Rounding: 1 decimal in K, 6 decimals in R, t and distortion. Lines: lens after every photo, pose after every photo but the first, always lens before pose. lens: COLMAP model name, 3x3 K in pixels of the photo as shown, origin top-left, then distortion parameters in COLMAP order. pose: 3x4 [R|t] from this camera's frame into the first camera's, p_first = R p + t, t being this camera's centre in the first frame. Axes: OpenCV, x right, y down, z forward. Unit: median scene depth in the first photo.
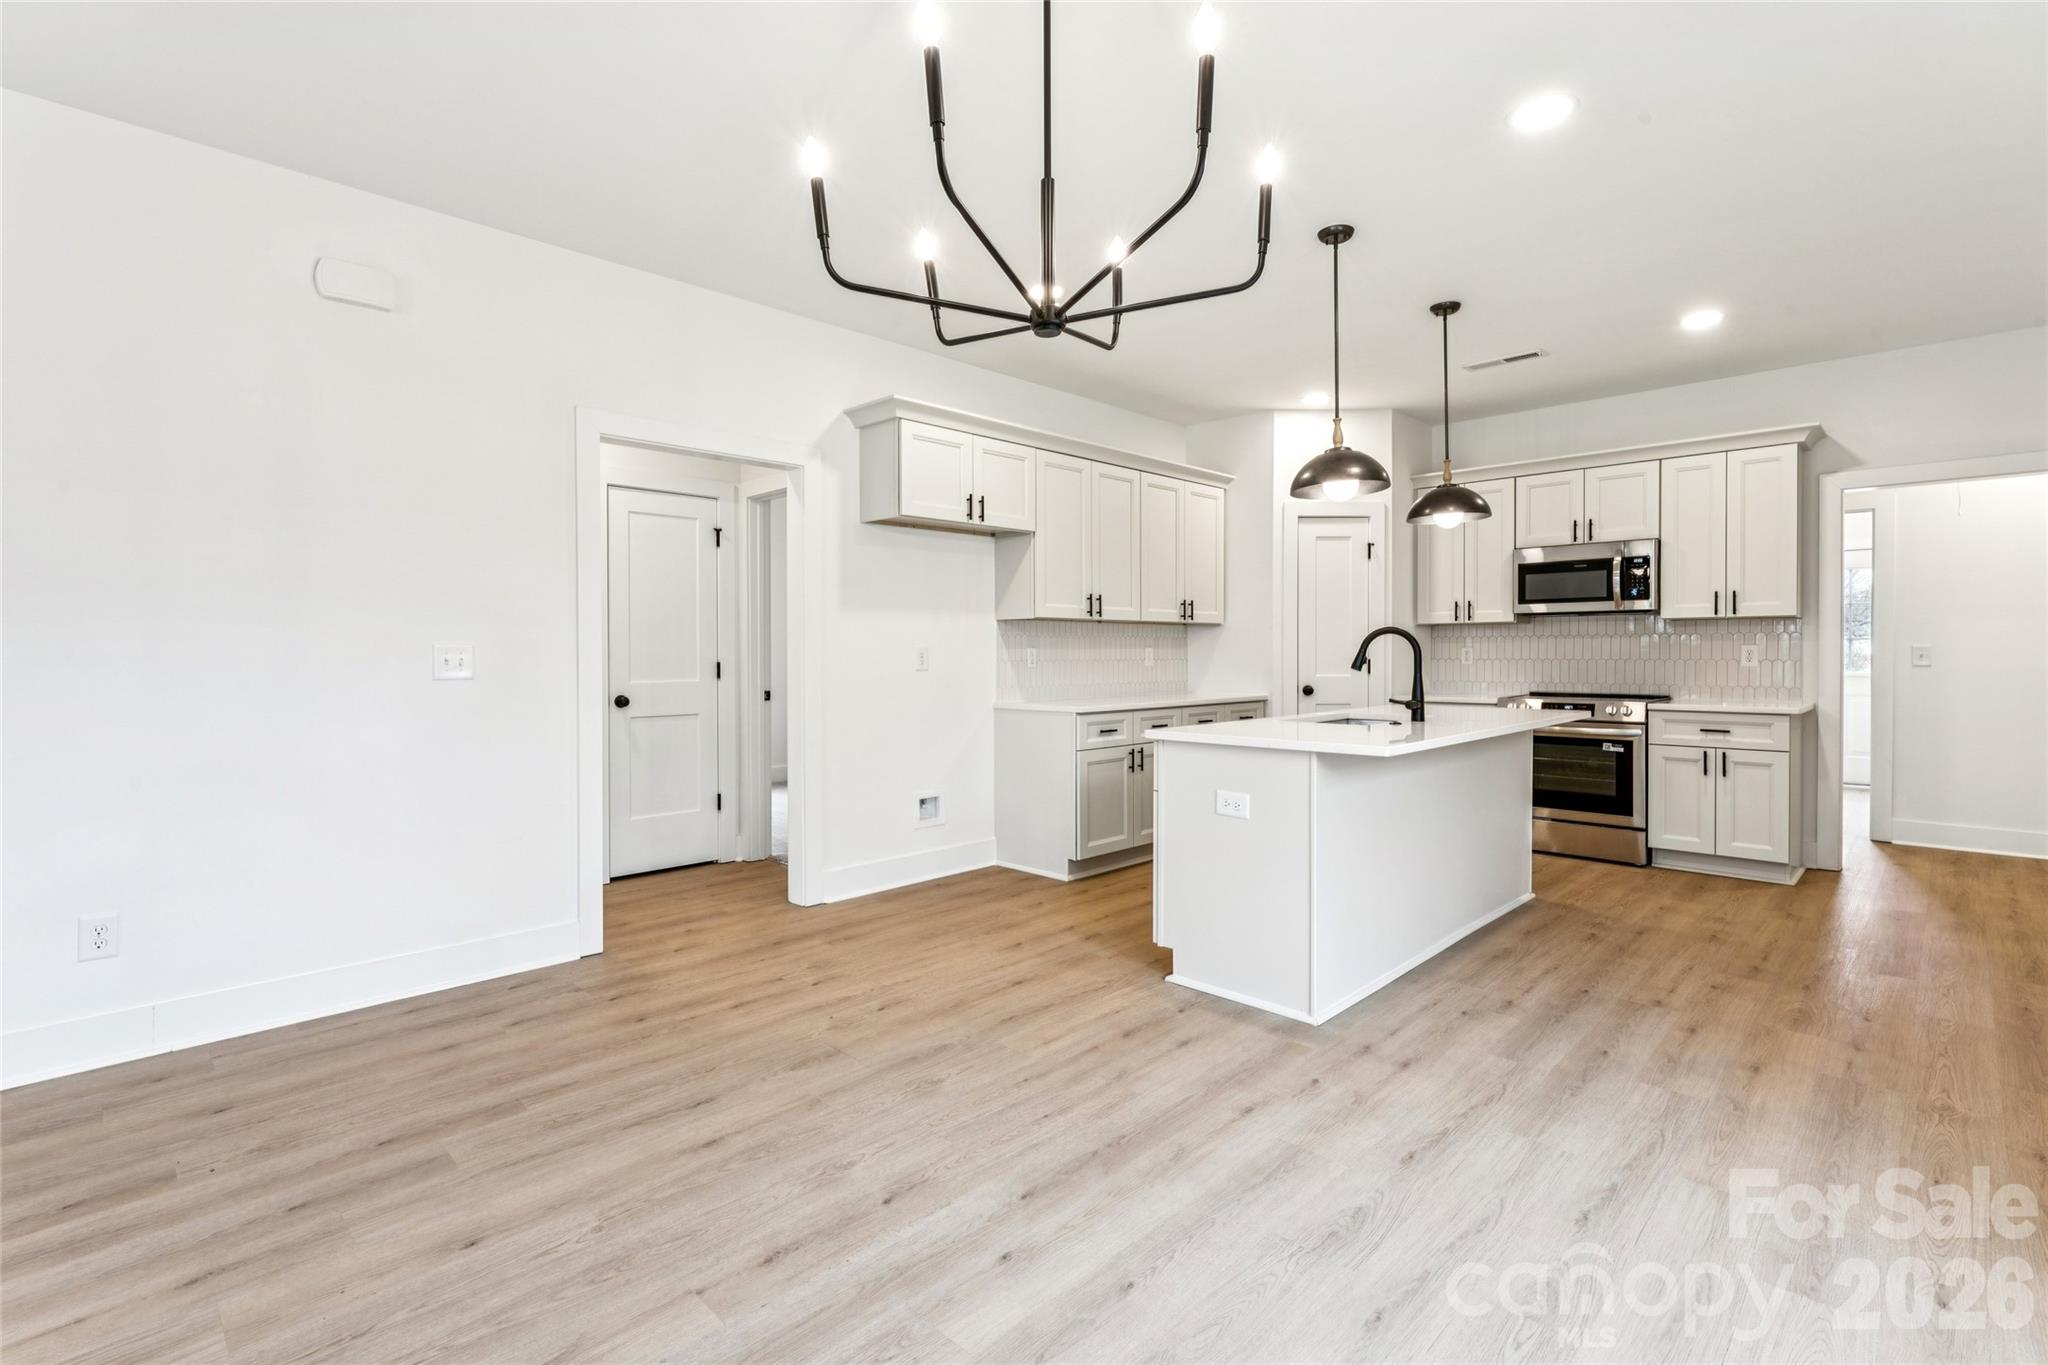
lens RADIAL K [[943.1, 0, 1022.6], [0, 943.1, 662.8], [0, 0, 1]] dist [0.001868, 0.000899]
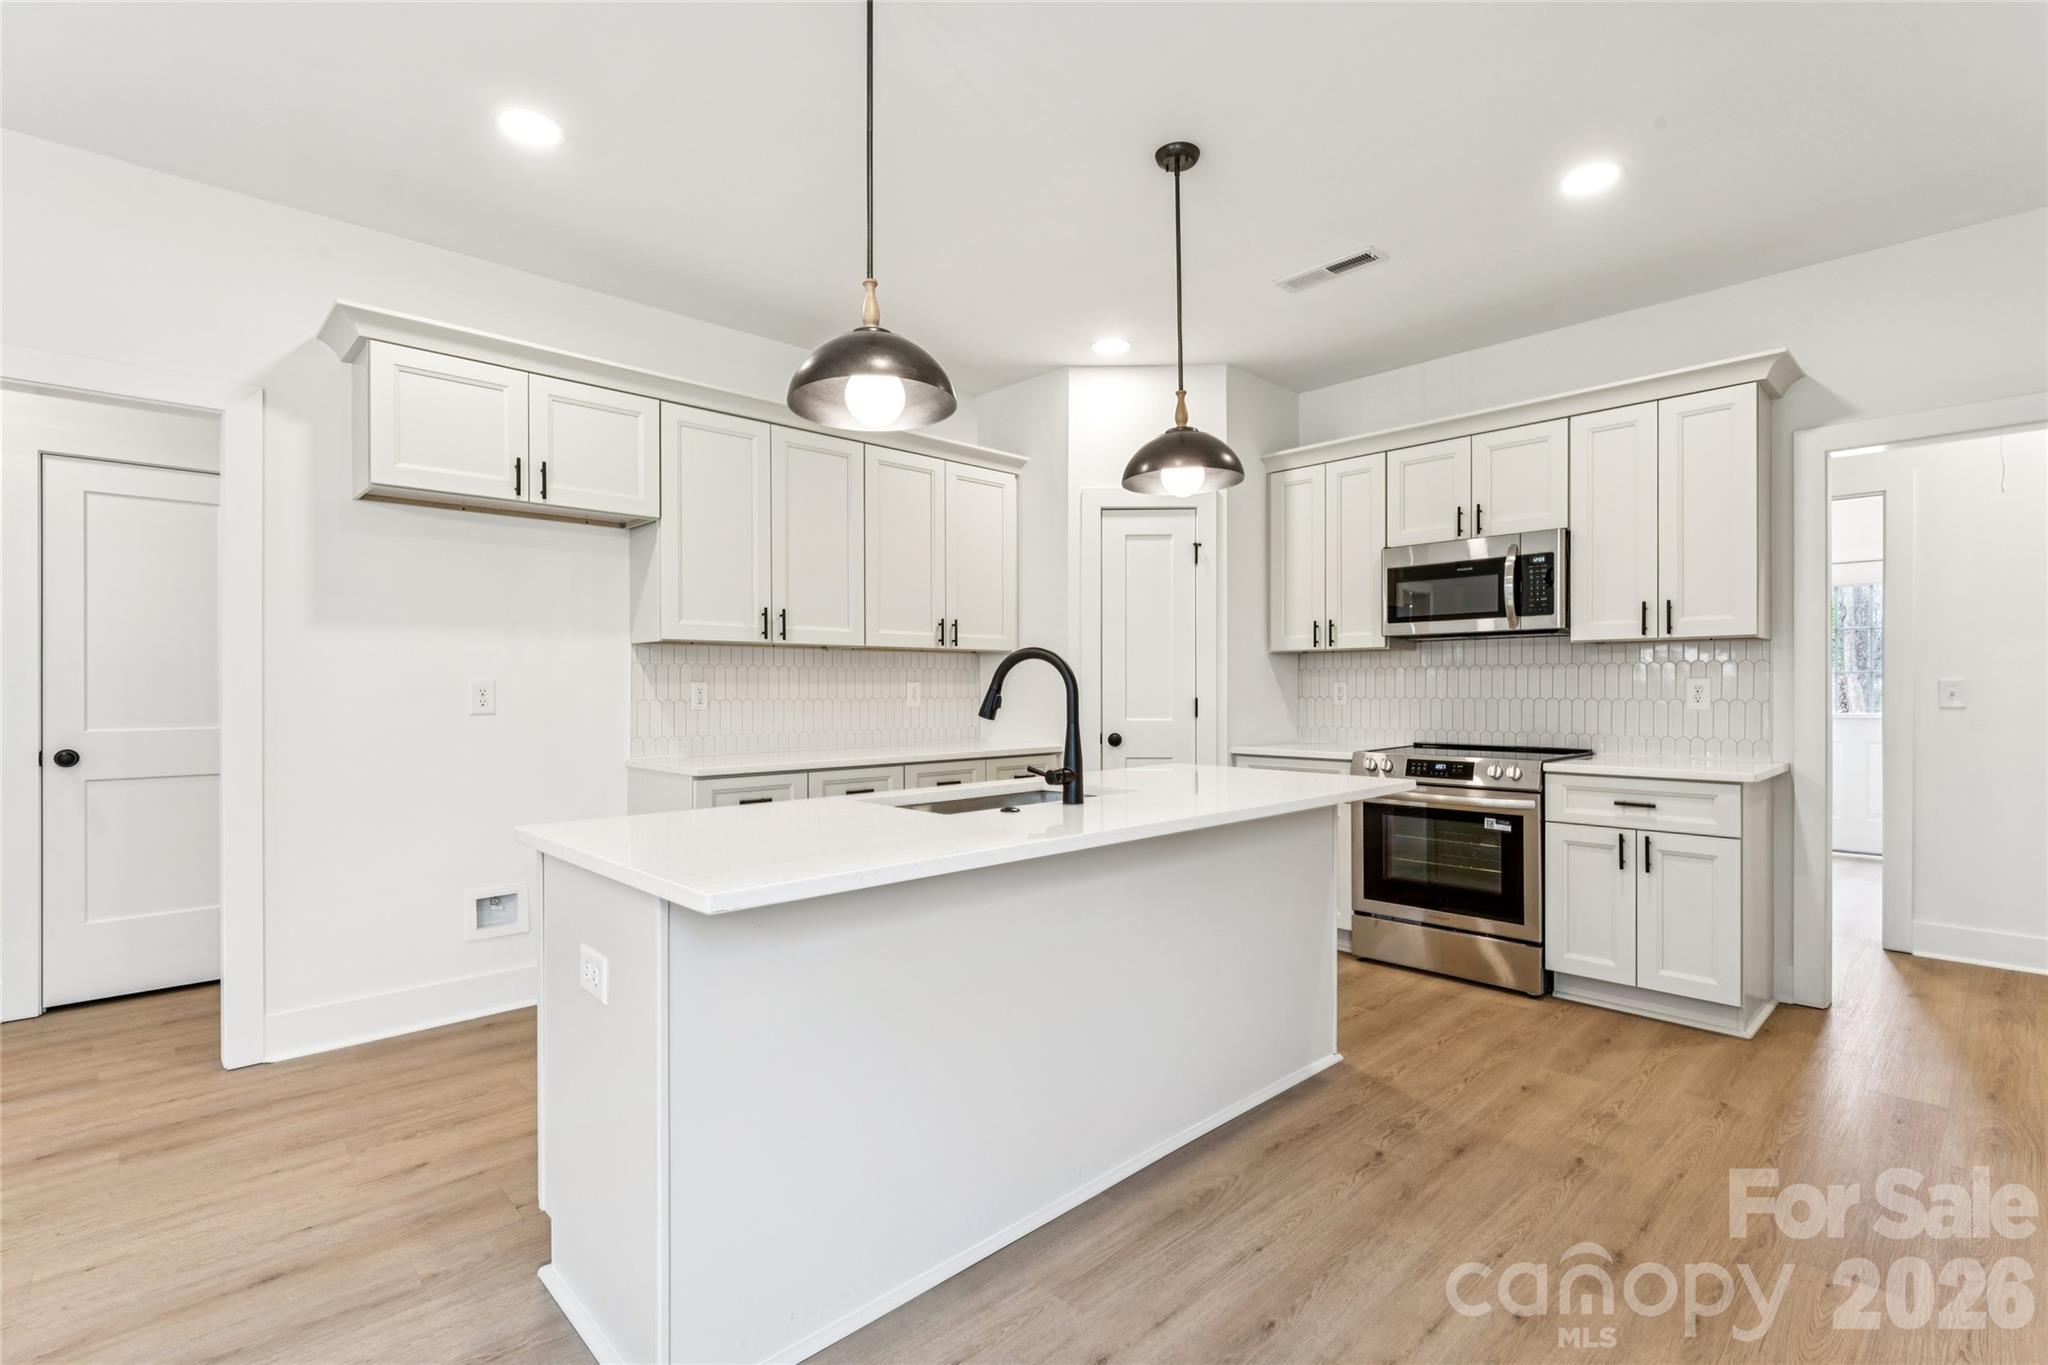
lens RADIAL K [[943.1, 0, 1031.3], [0, 943.1, 691.0], [0, 0, 1]] dist [0.001868, 0.000899]
pose [[0.999616, 0.000226, -0.027705, 0.314449], [-0.000473, 0.999960, -0.008906, -0.003270], [0.027702, 0.008915, 0.999576, 0.304395]]
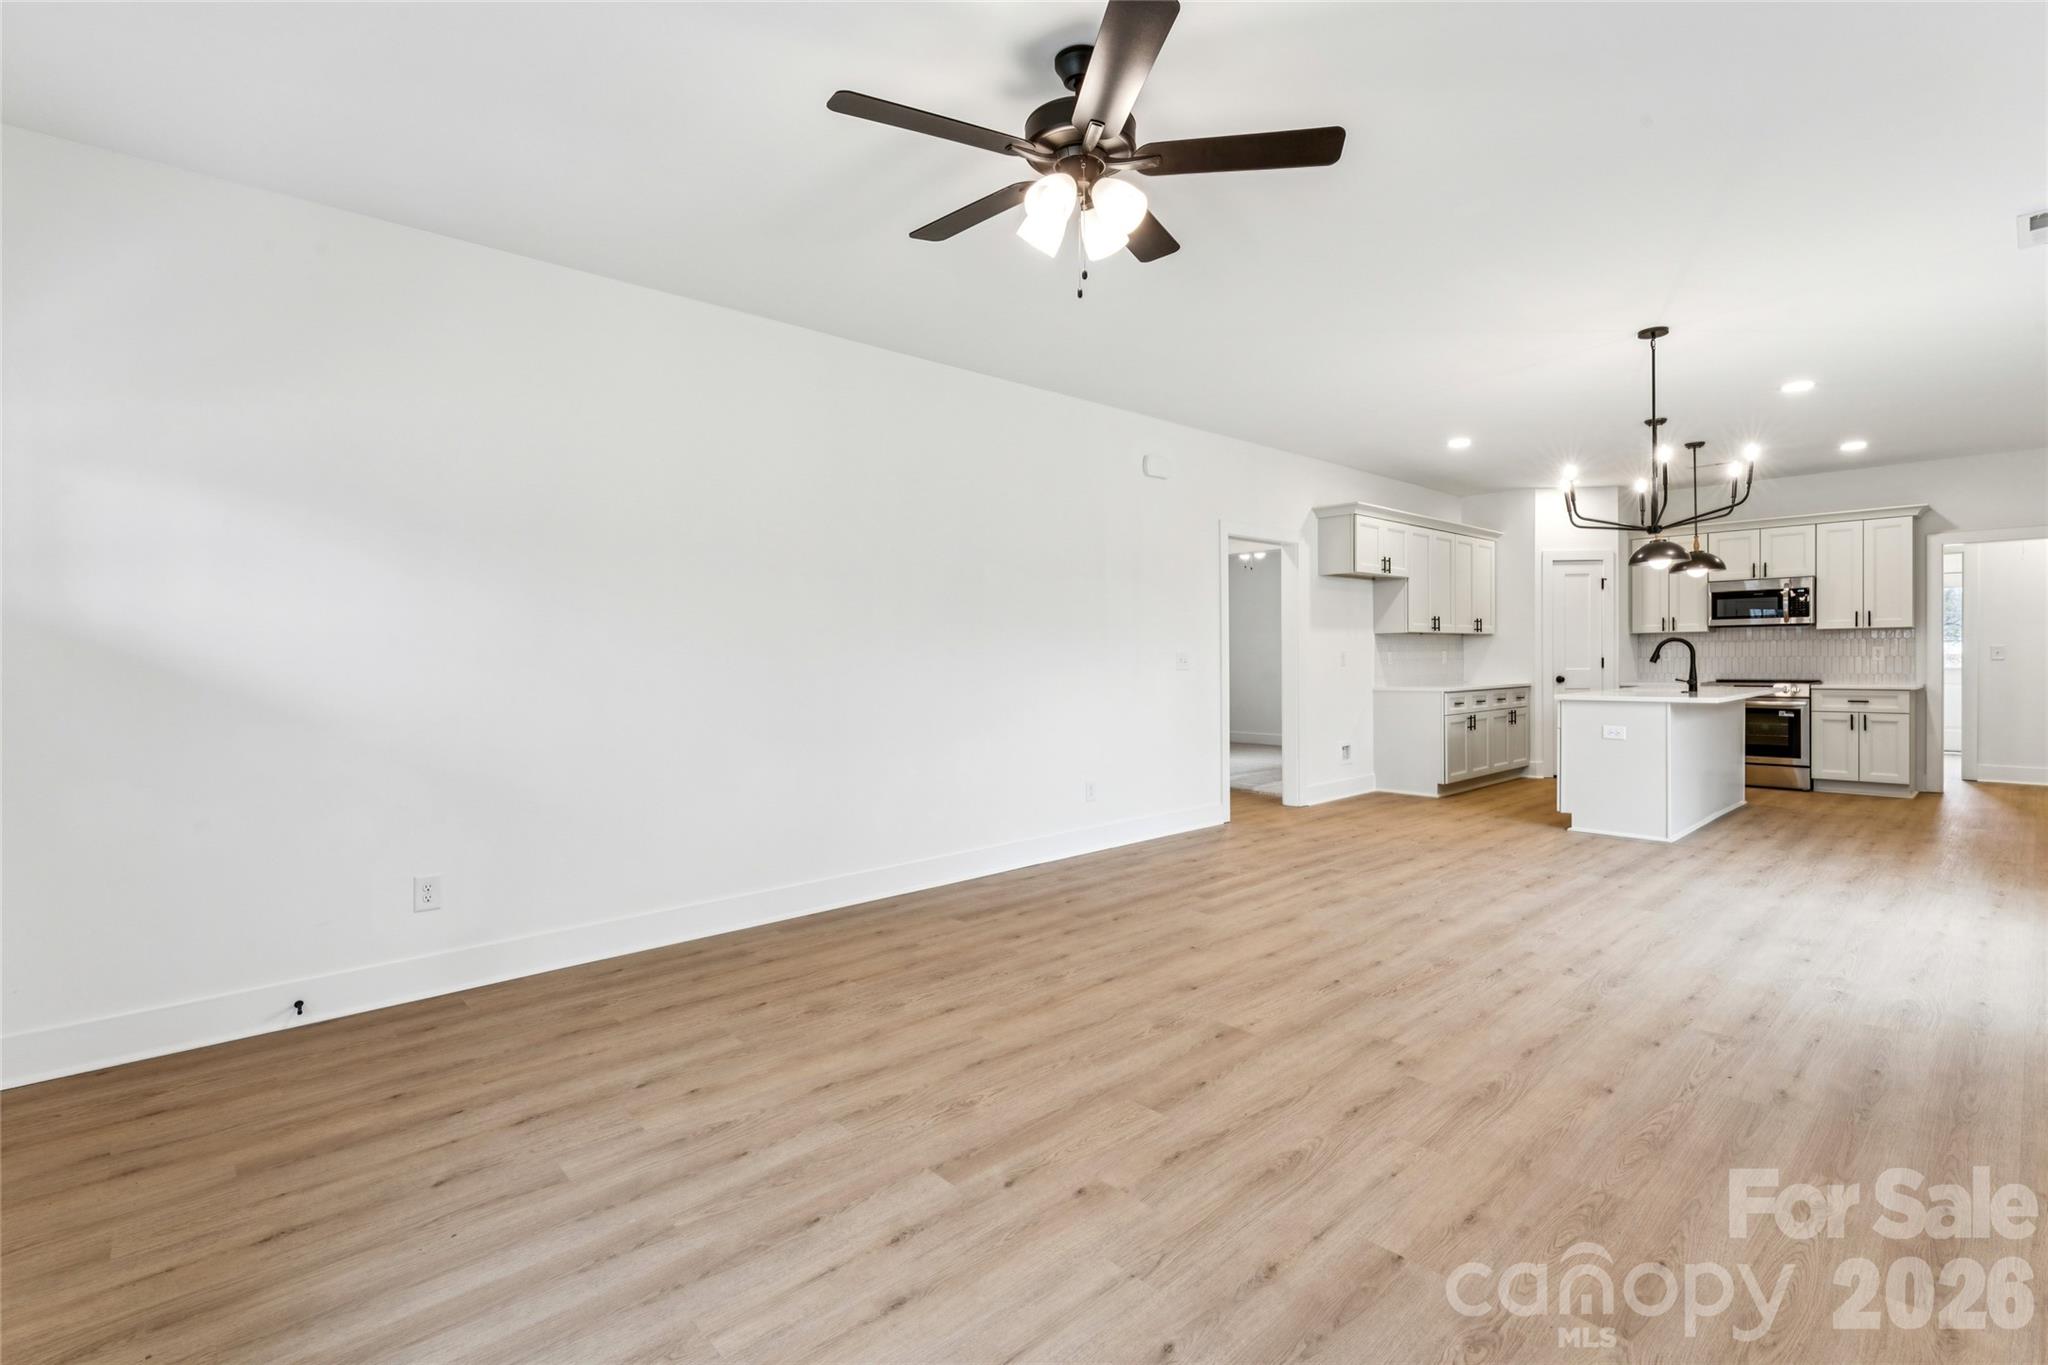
lens RADIAL K [[943.1, 0, 1021.1], [0, 943.1, 670.6], [0, 0, 1]] dist [0.001868, 0.000899]
pose [[0.998960, -0.006268, -0.045160, -0.570199], [0.006385, 0.999977, 0.002438, 0.008389], [0.045143, -0.002724, 0.998977, -0.613220]]
